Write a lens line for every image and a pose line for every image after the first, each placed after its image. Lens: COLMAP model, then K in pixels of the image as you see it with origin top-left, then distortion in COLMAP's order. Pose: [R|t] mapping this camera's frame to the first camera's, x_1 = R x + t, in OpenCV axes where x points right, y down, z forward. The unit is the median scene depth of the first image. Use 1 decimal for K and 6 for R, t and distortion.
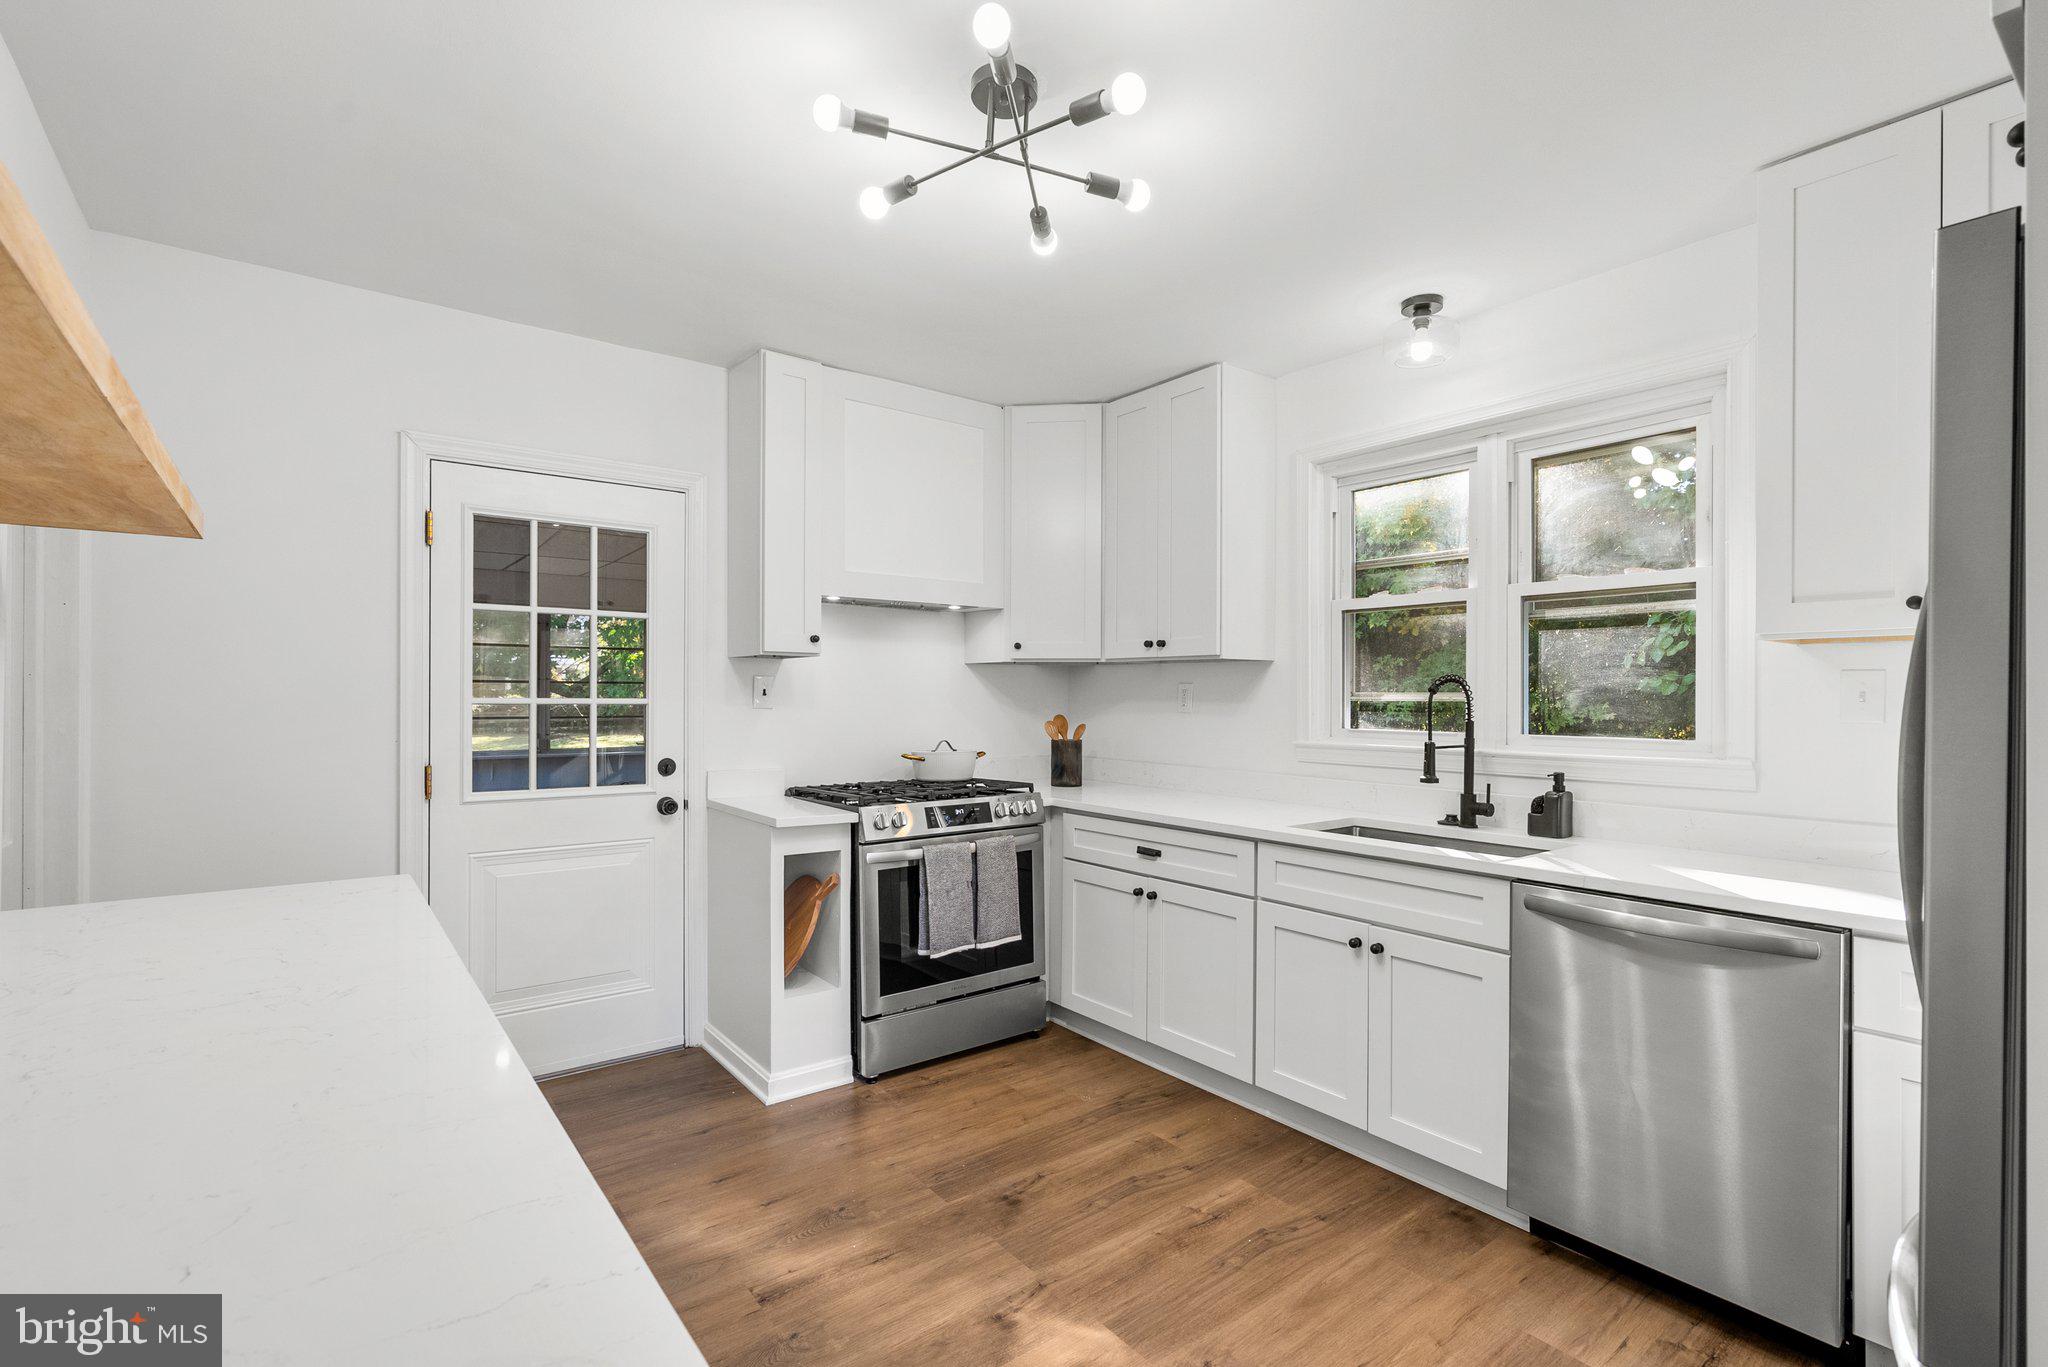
lens RADIAL K [[934.5, 0, 1010.0], [0, 934.5, 692.5], [0, 0, 1]] dist [-0.000619, 0.001192]
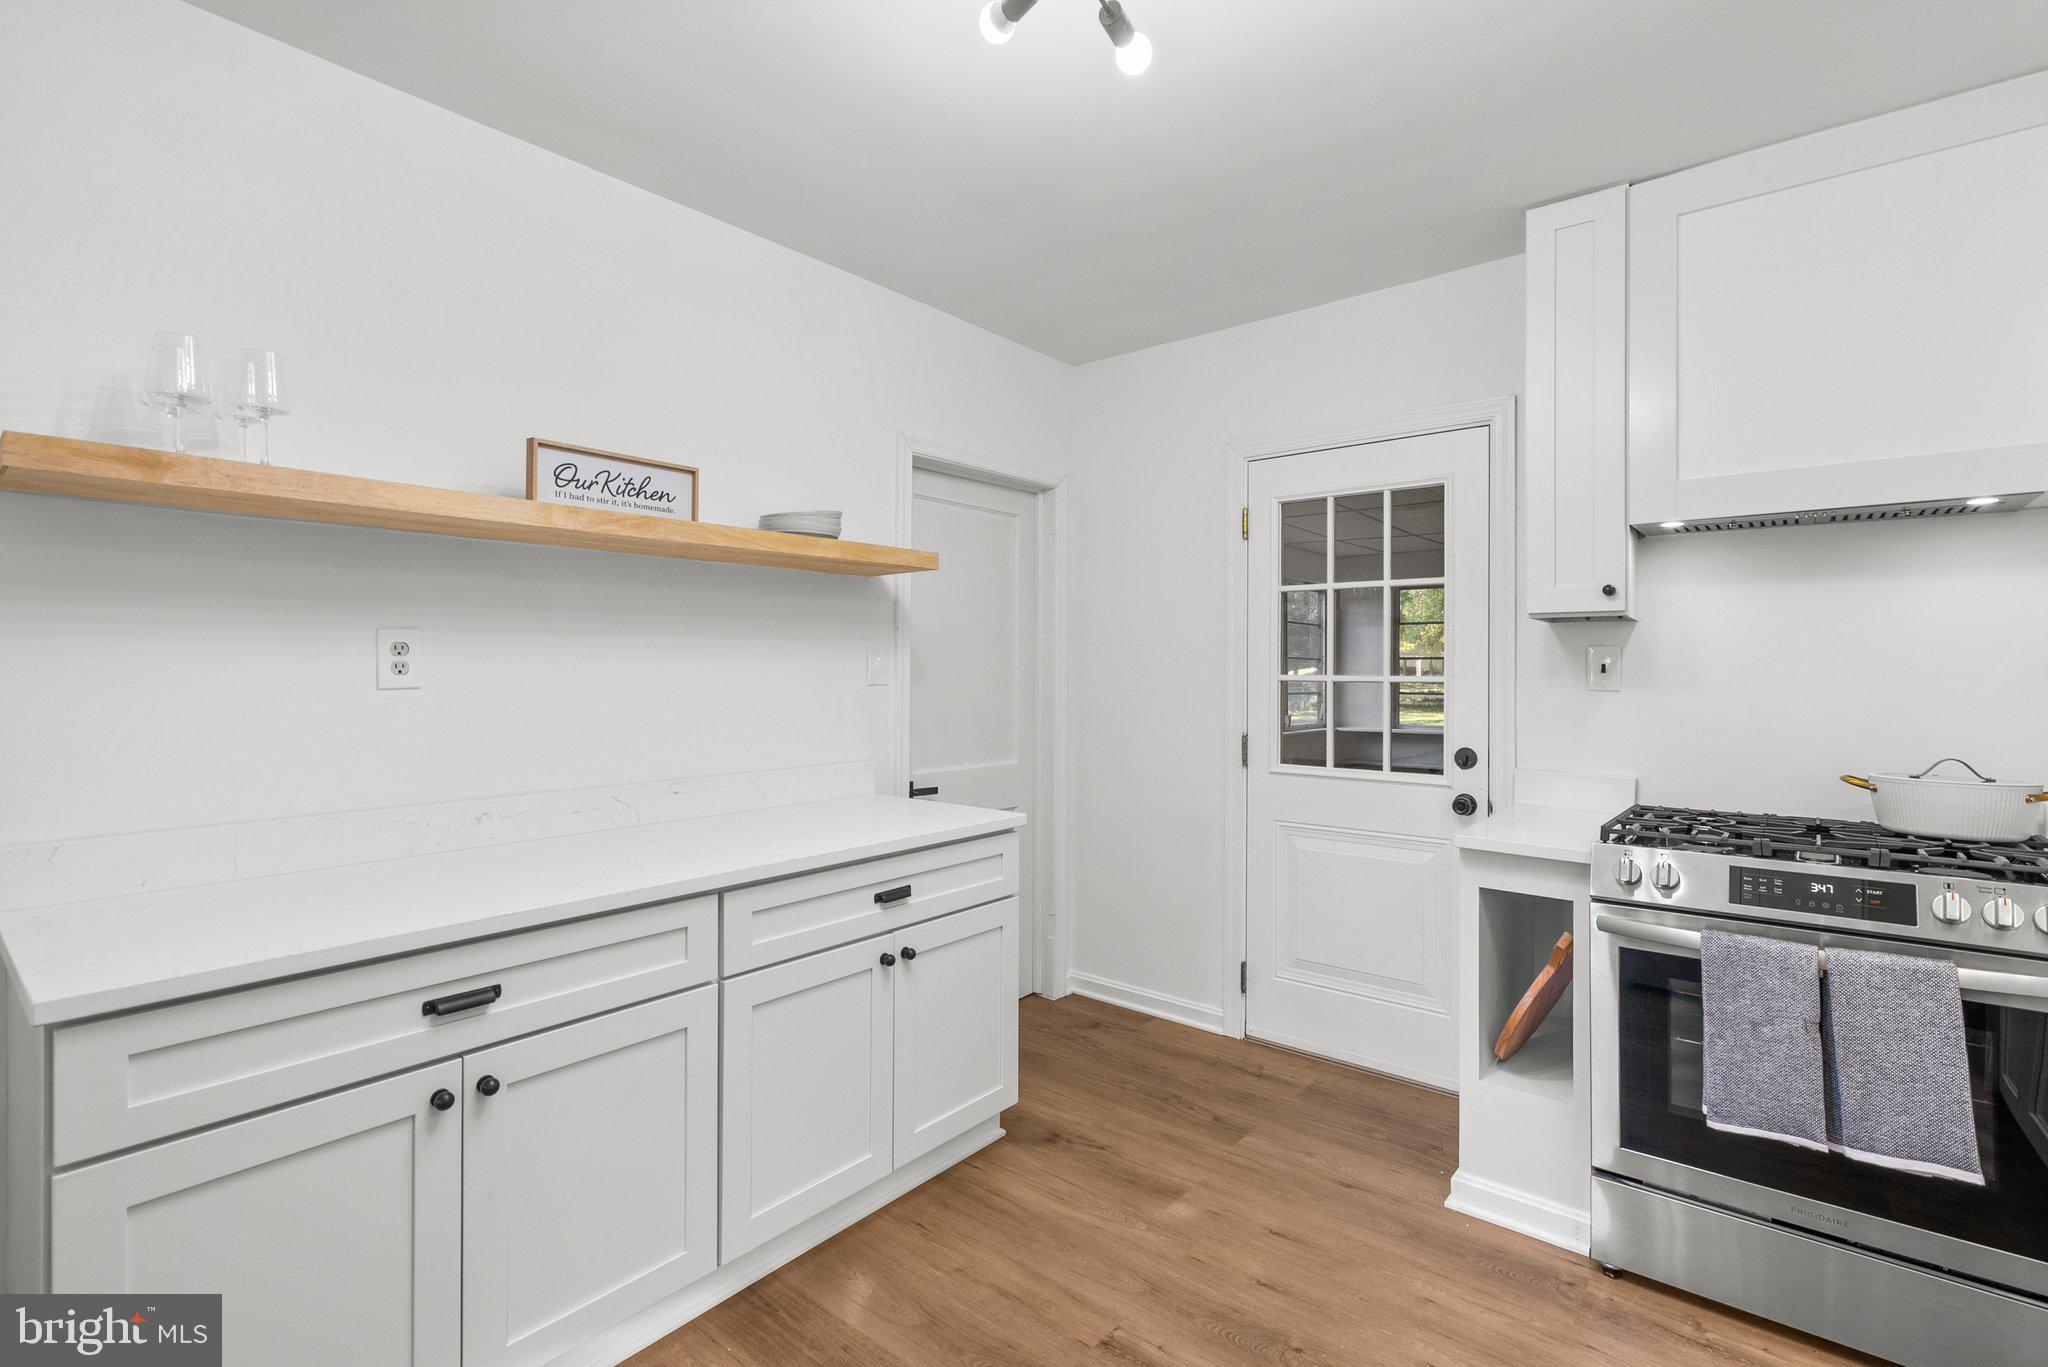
lens RADIAL K [[934.5, 0, 1022.9], [0, 934.5, 666.2], [0, 0, 1]] dist [-0.000619, 0.001192]
pose [[0.242524, -0.006524, -0.970123, 0.380651], [0.002441, 0.999978, -0.006114, 0.001743], [0.970142, -0.000885, 0.242535, 0.451774]]
